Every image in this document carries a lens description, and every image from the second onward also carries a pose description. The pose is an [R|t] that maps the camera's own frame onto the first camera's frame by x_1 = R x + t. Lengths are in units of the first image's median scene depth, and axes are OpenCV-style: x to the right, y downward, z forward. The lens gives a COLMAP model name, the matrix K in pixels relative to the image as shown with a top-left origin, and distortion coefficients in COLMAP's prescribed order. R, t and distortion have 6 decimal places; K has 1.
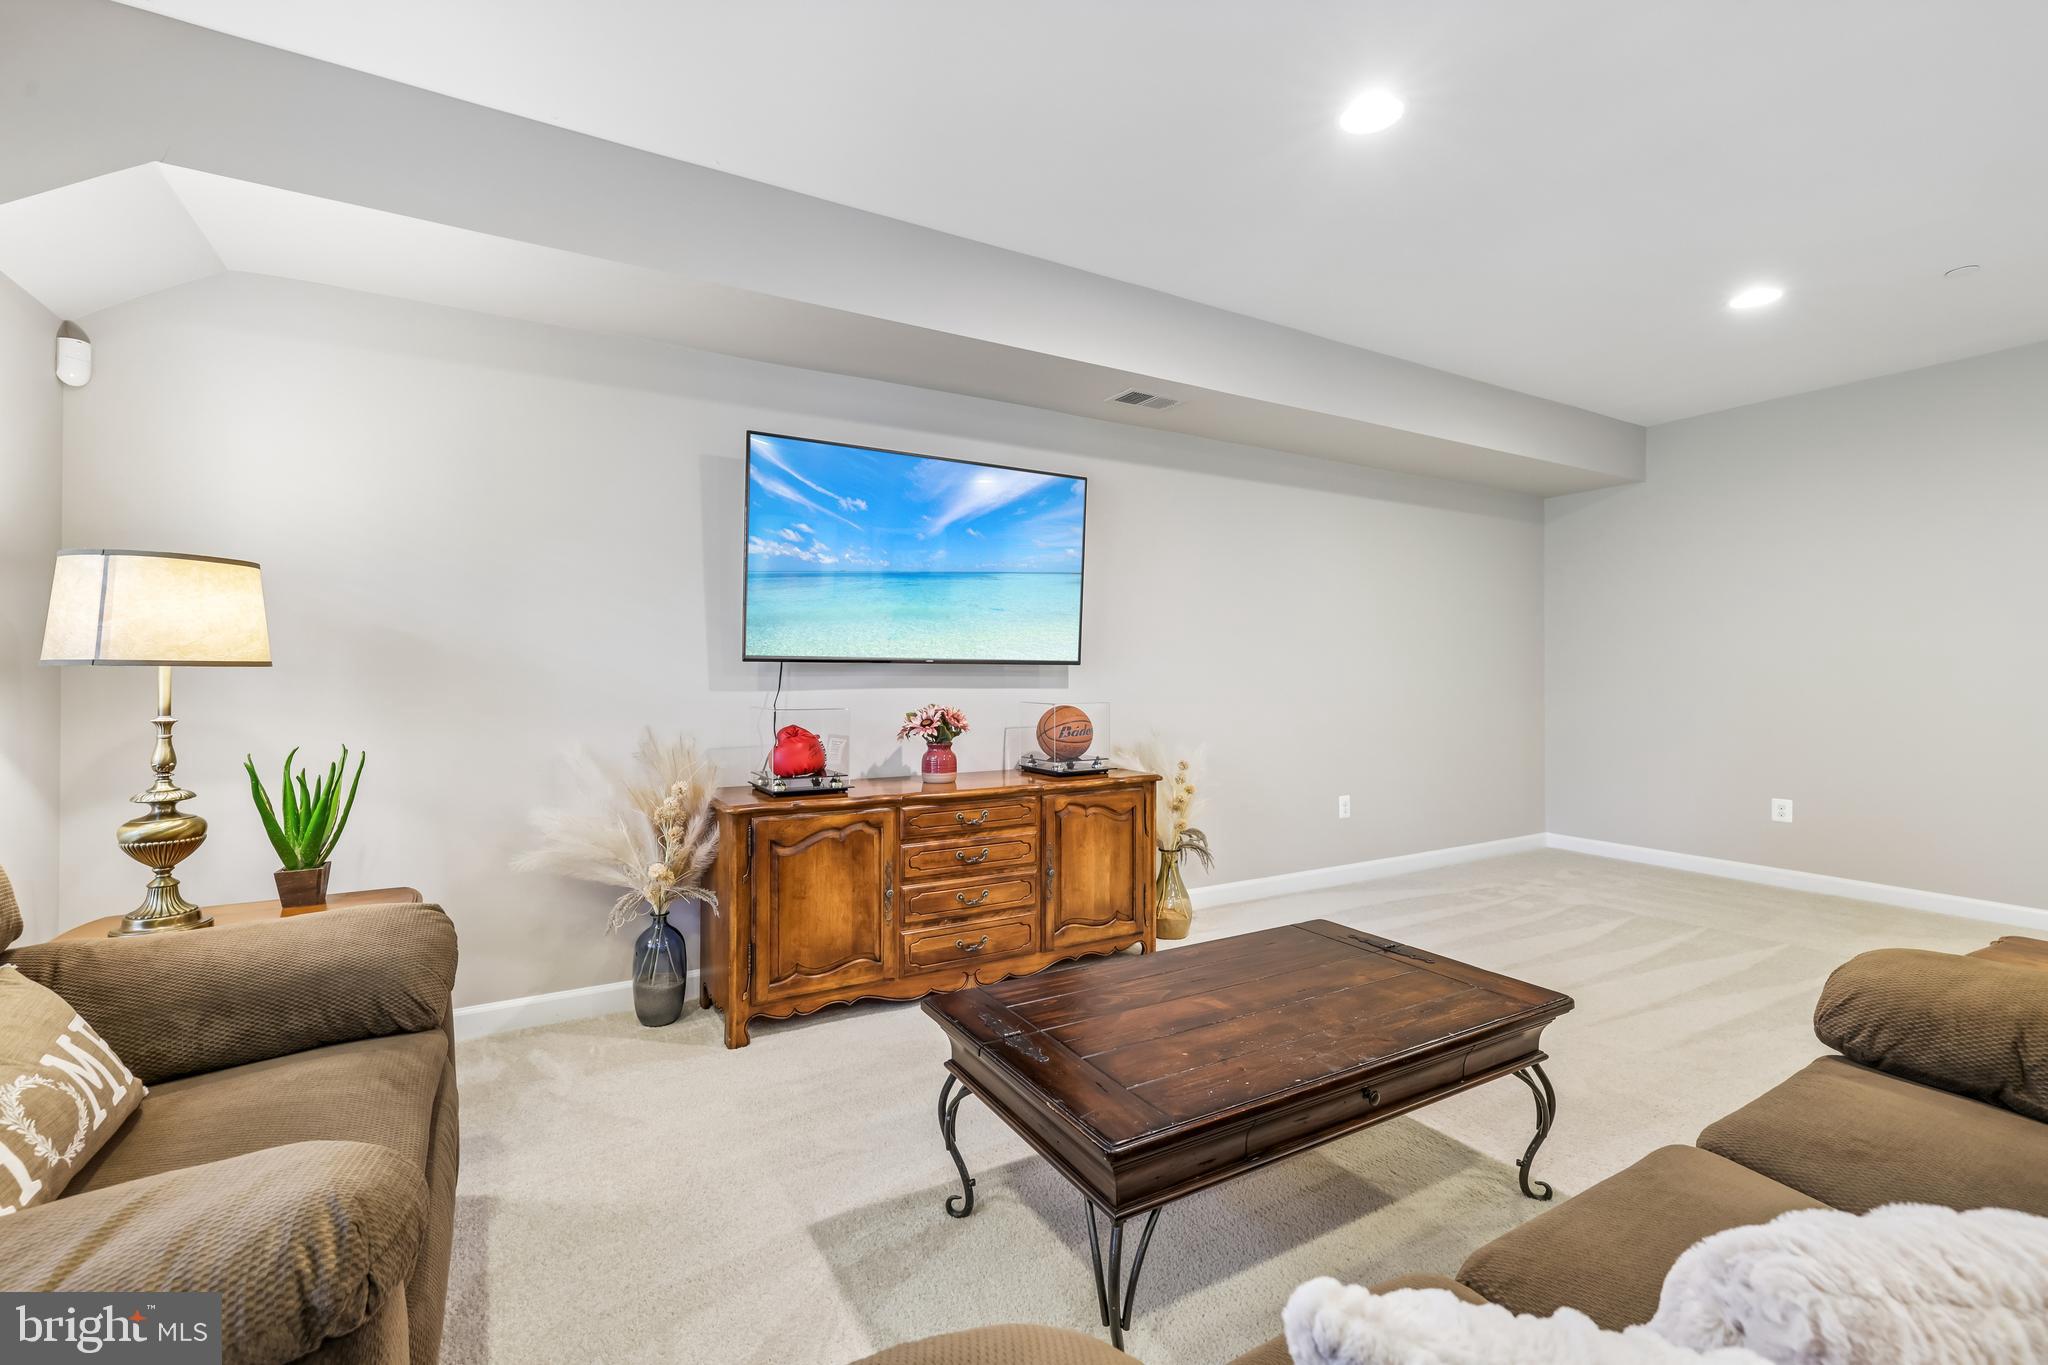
lens RADIAL K [[871.4, 0, 1016.6], [0, 871.4, 673.0], [0, 0, 1]] dist [0.000873, 0.000237]
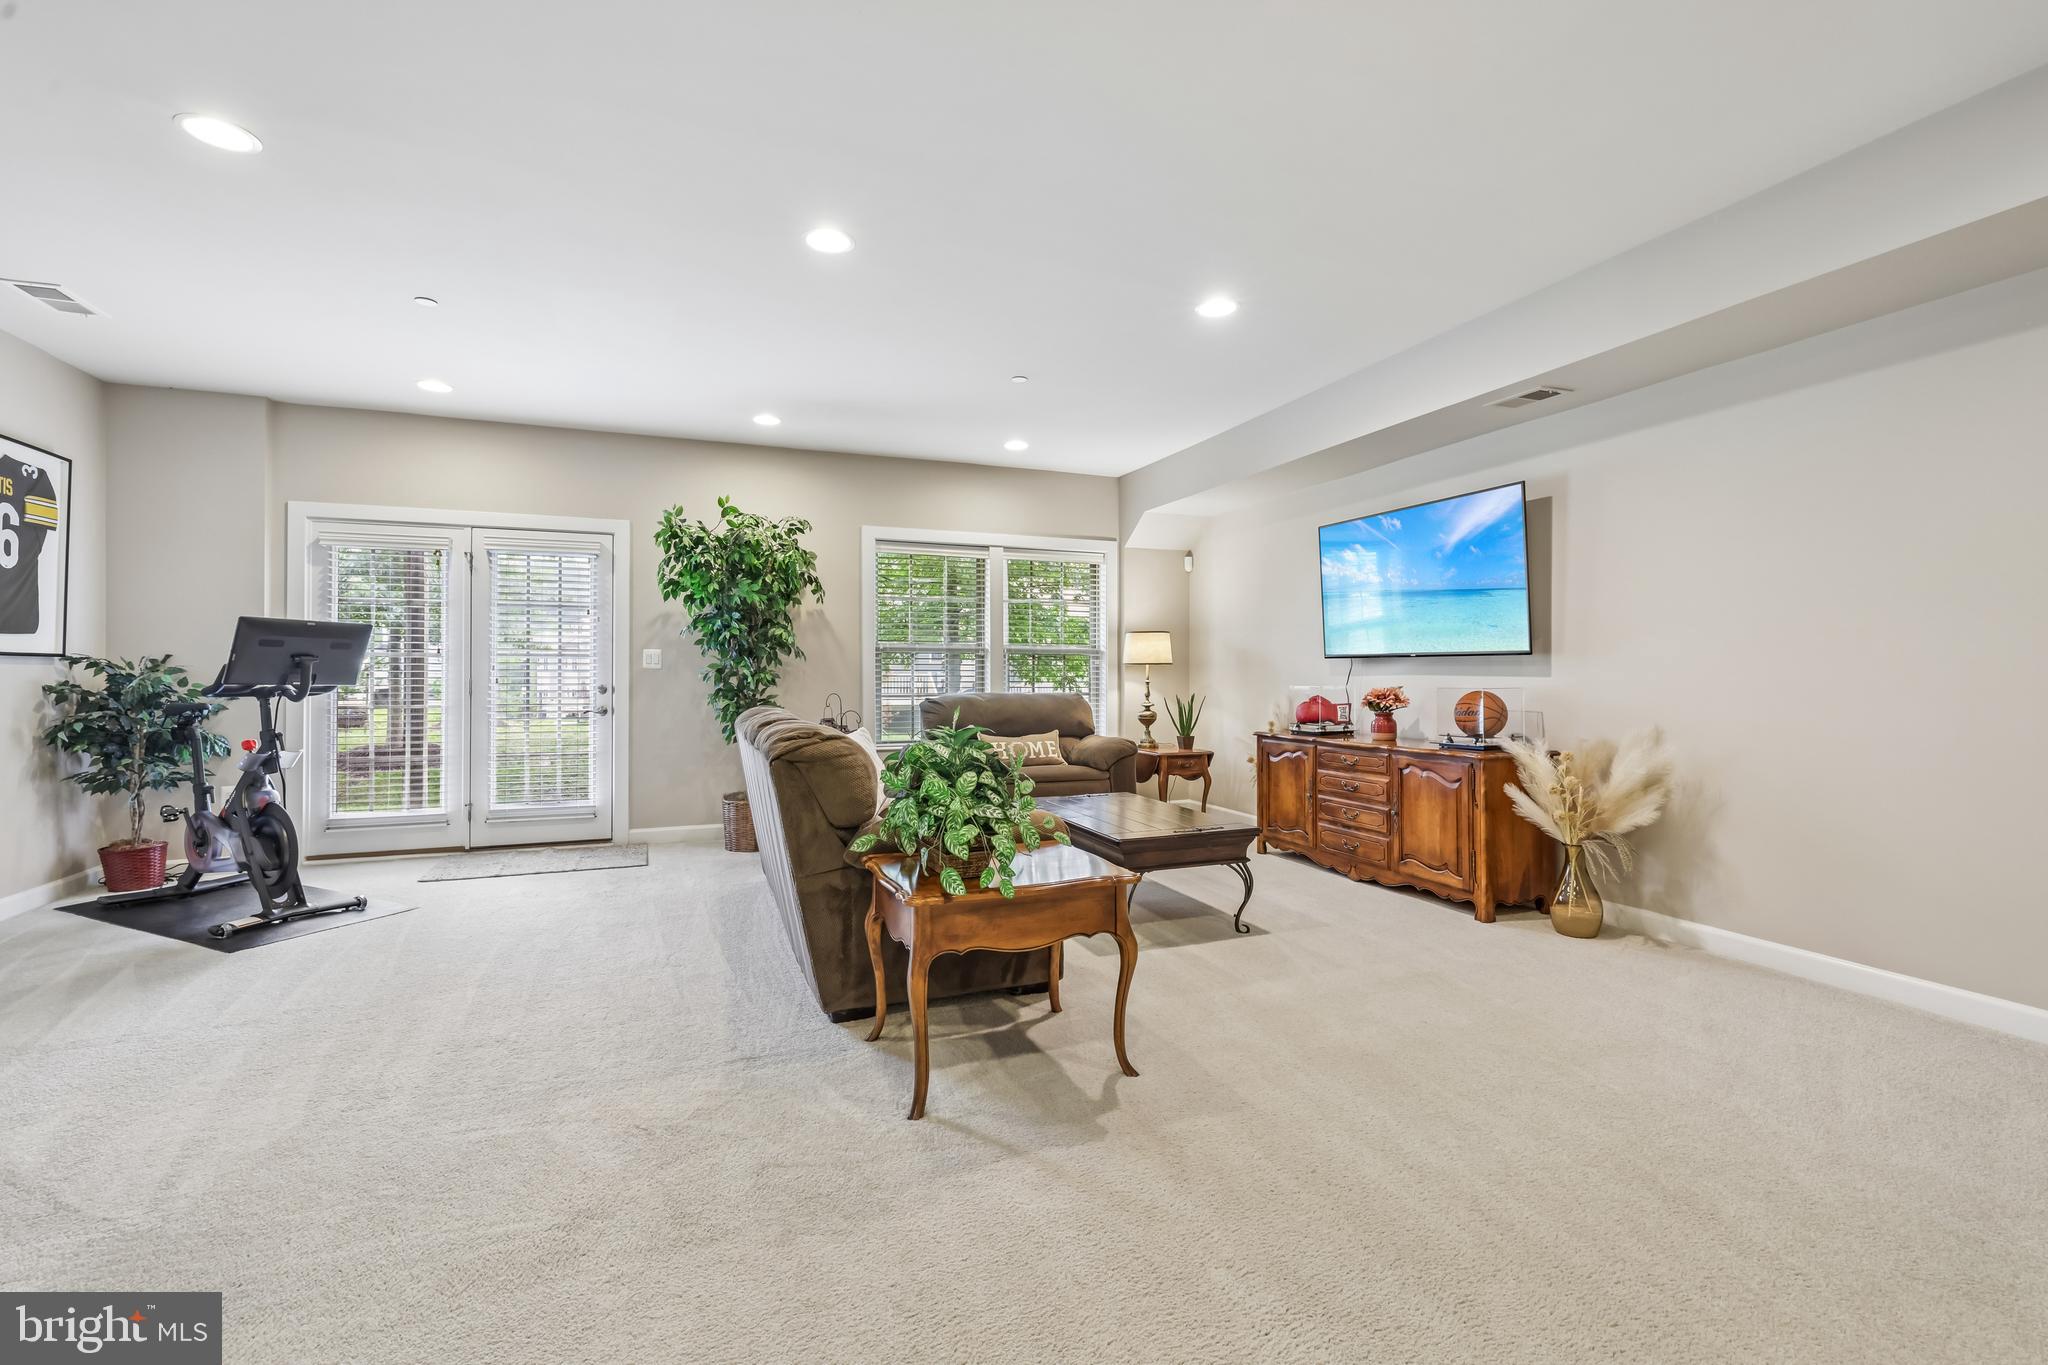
lens RADIAL K [[871.4, 0, 1016.6], [0, 871.4, 673.0], [0, 0, 1]] dist [0.000873, 0.000237]
pose [[-0.150942, -0.001494, -0.988542, 1.600962], [-0.002858, 0.999995, -0.001074, 0.020627], [0.988539, 0.002663, -0.150945, 0.699920]]
